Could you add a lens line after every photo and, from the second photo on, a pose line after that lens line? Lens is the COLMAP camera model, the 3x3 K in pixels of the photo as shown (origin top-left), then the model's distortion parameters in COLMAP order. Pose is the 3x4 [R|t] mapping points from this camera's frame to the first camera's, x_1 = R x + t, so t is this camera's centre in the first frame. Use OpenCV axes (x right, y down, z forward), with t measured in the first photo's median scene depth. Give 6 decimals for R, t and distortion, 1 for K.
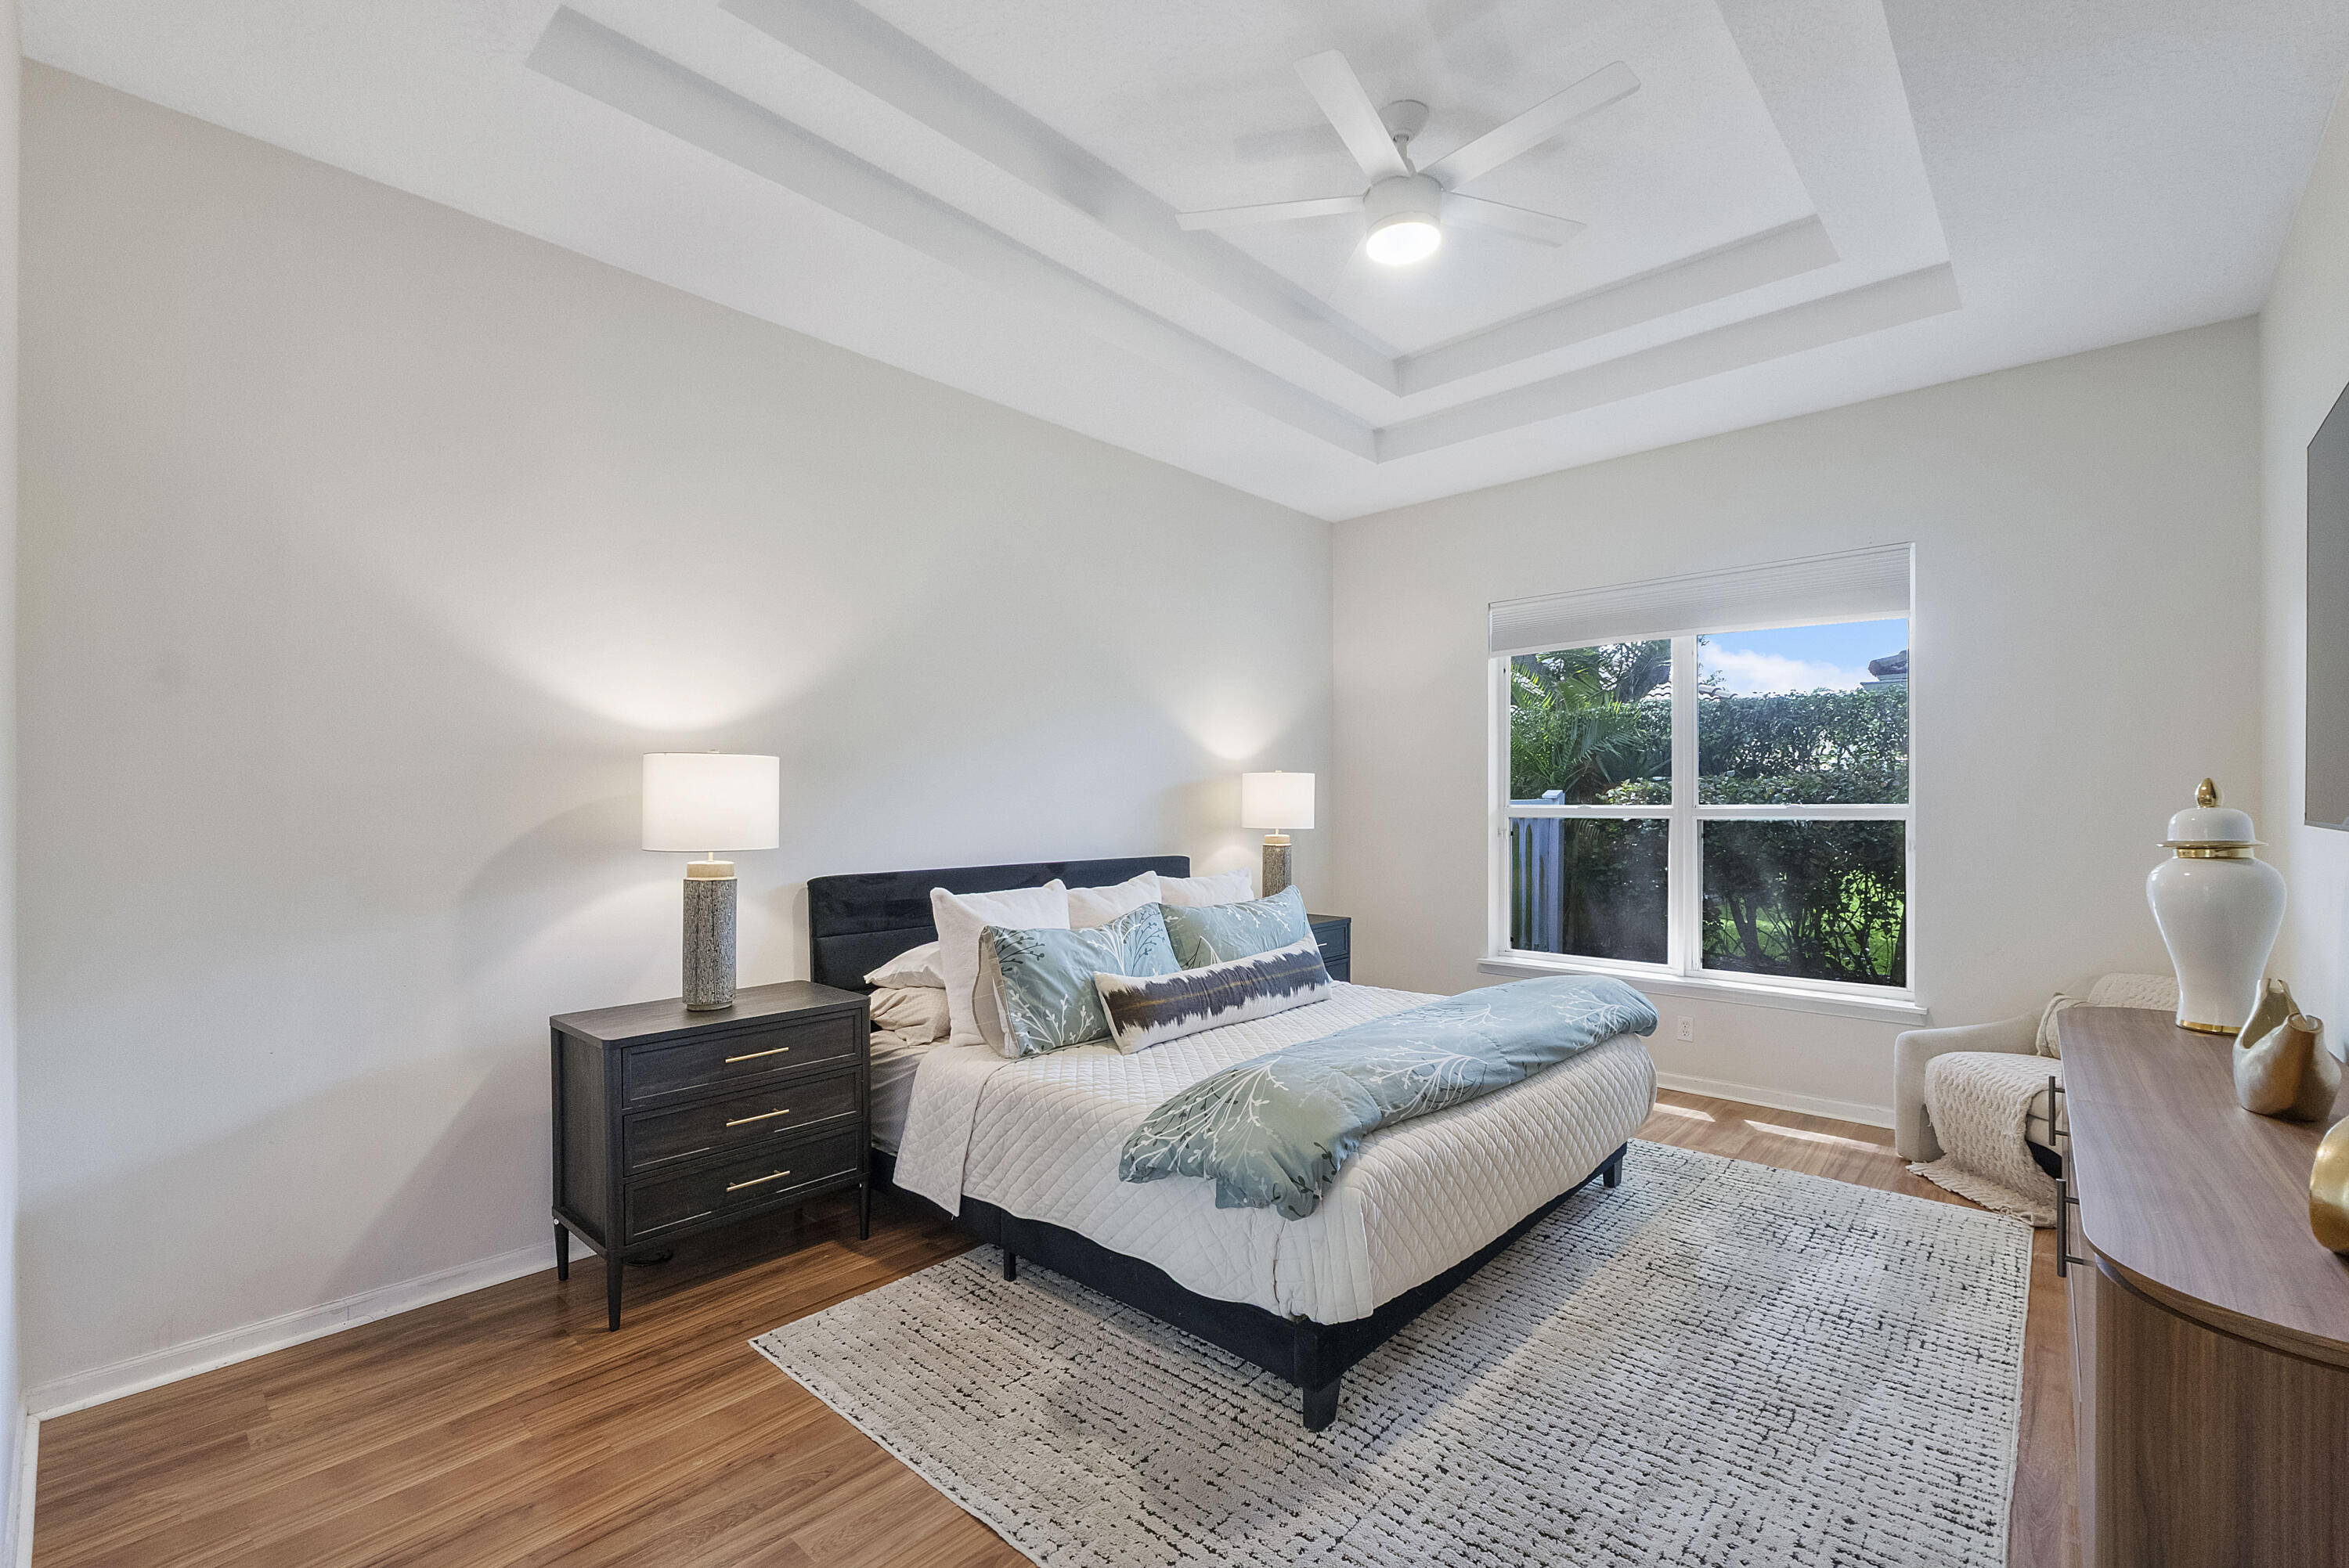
lens RADIAL K [[1003.7, 0, 1181.8], [0, 1003.7, 803.8], [0, 0, 1]] dist [-0.007297, 0.000207]
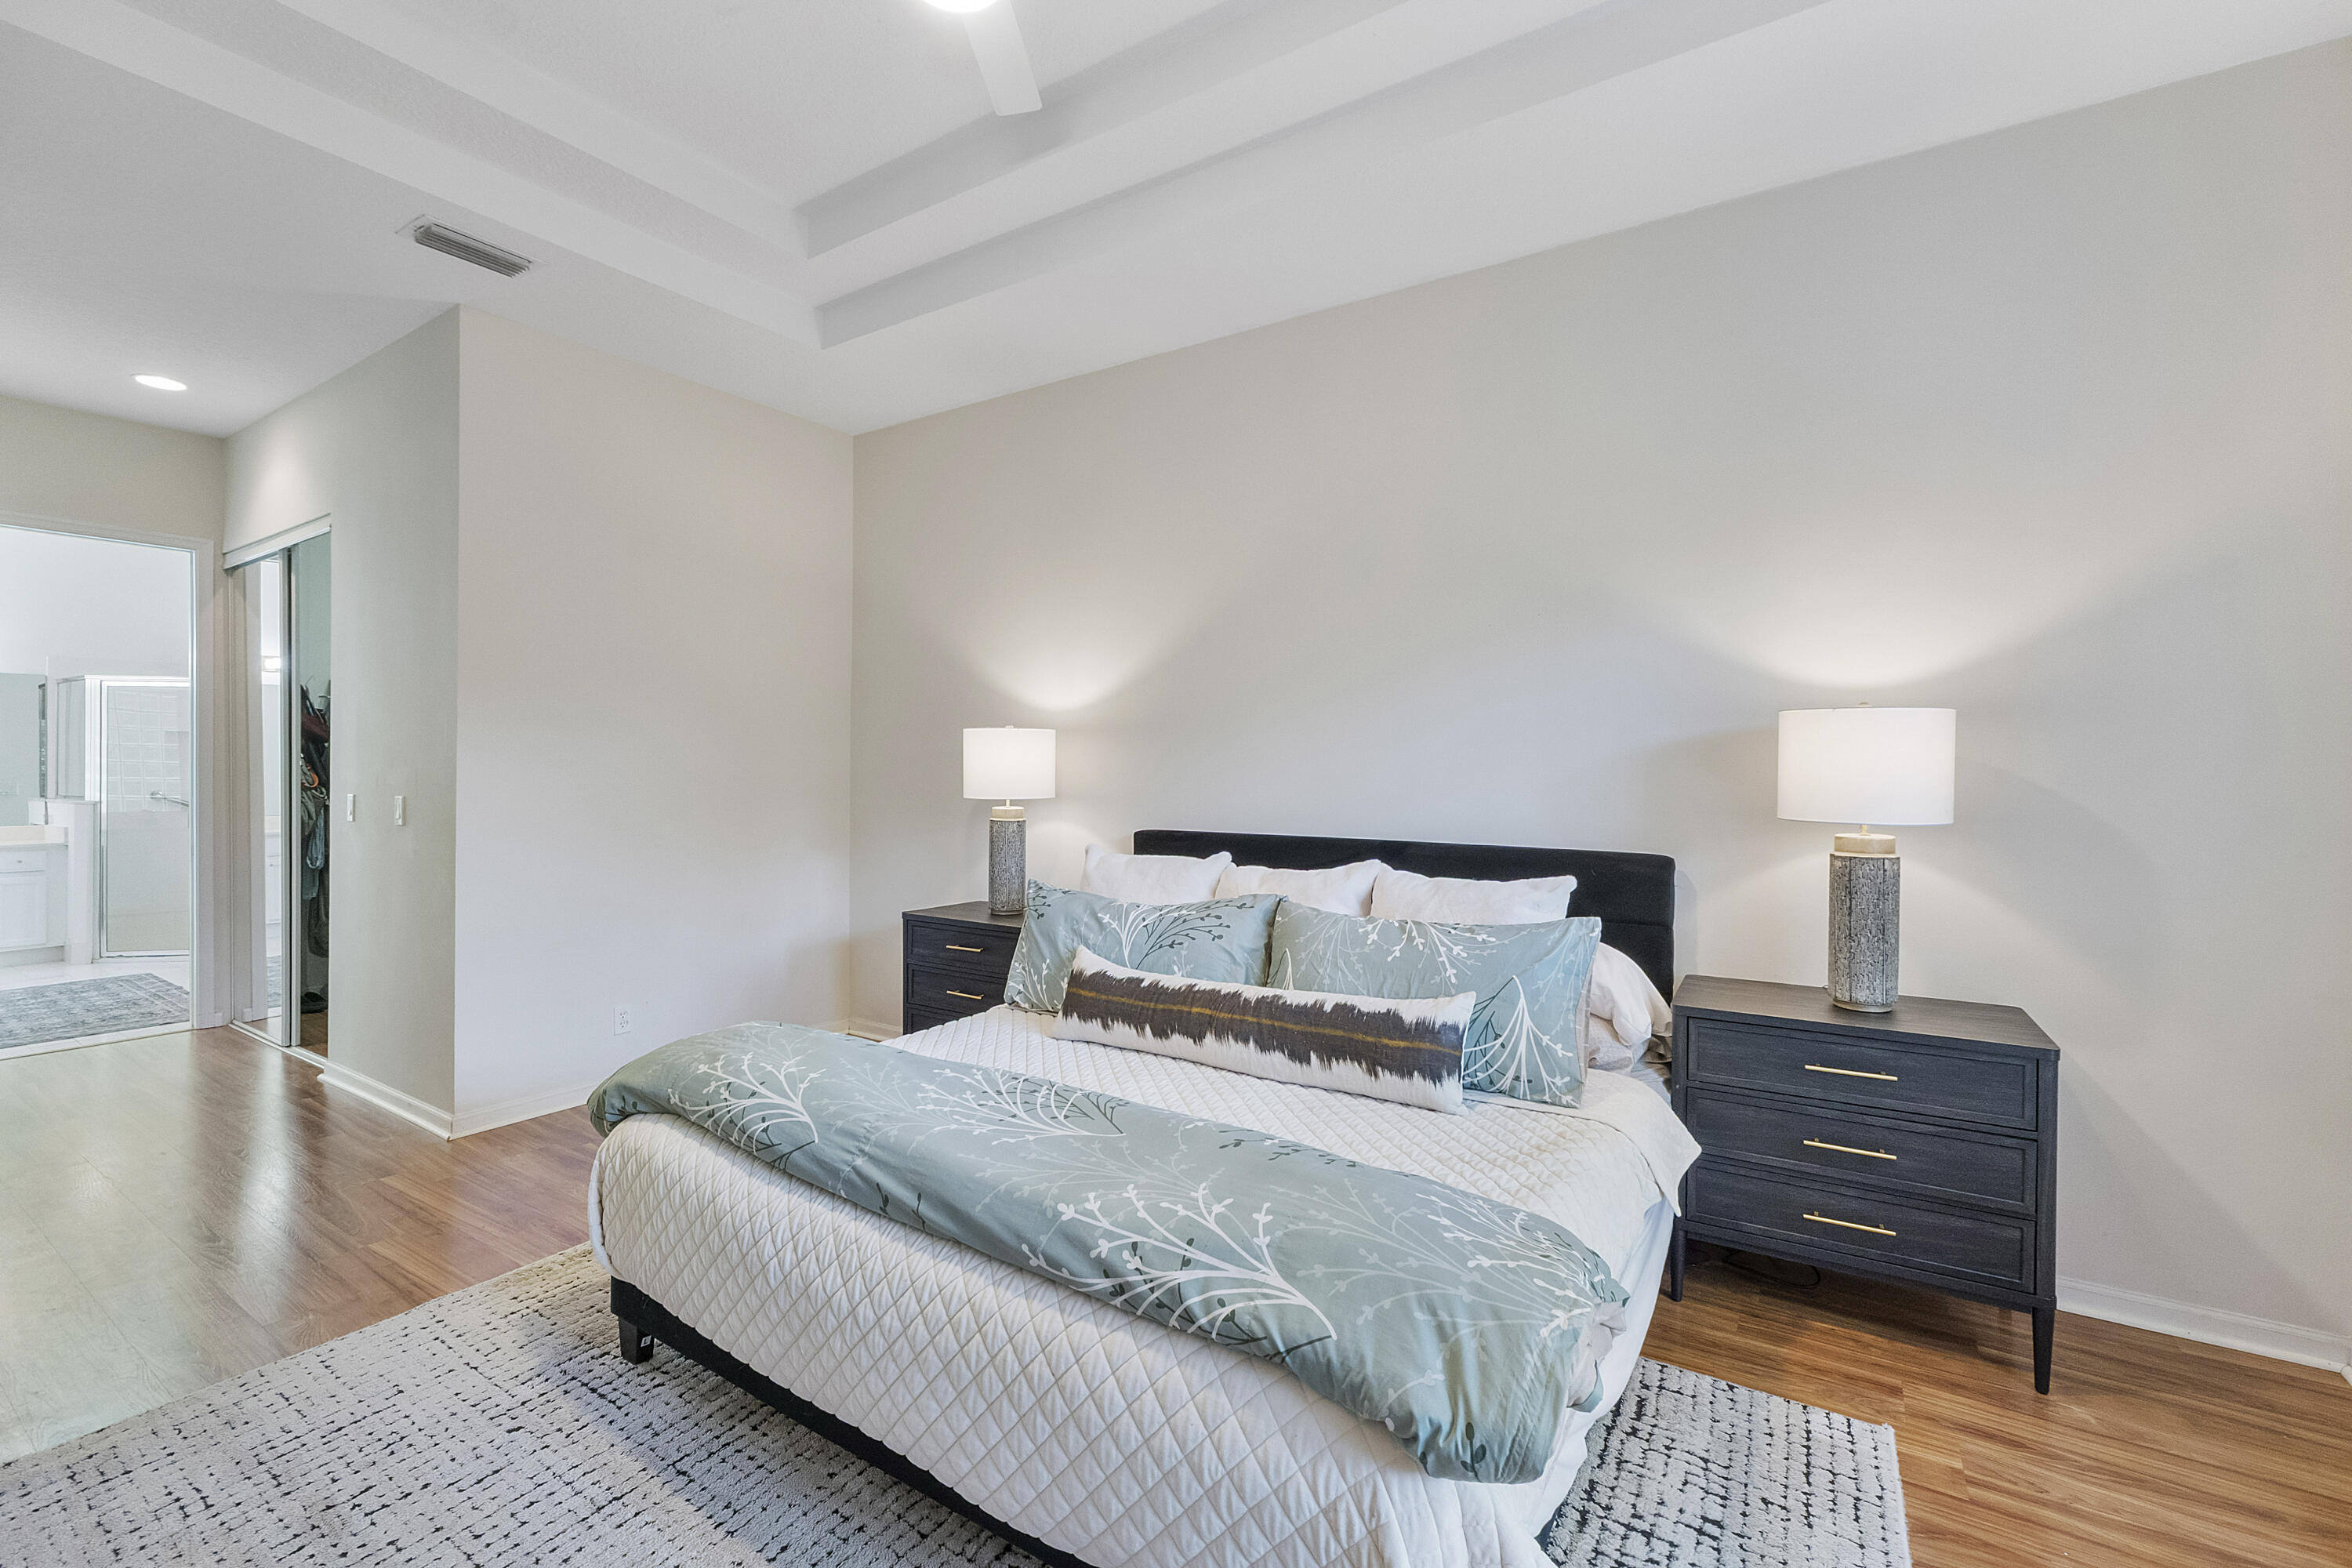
lens RADIAL K [[1005.1, 0, 1179.1], [0, 1005.1, 765.6], [0, 0, 1]] dist [-0.007297, 0.000207]
pose [[0.153570, 0.003222, -0.988132, 0.788782], [-0.002886, 0.999992, 0.002813, -0.003965], [0.988134, 0.002419, 0.153578, 0.871986]]
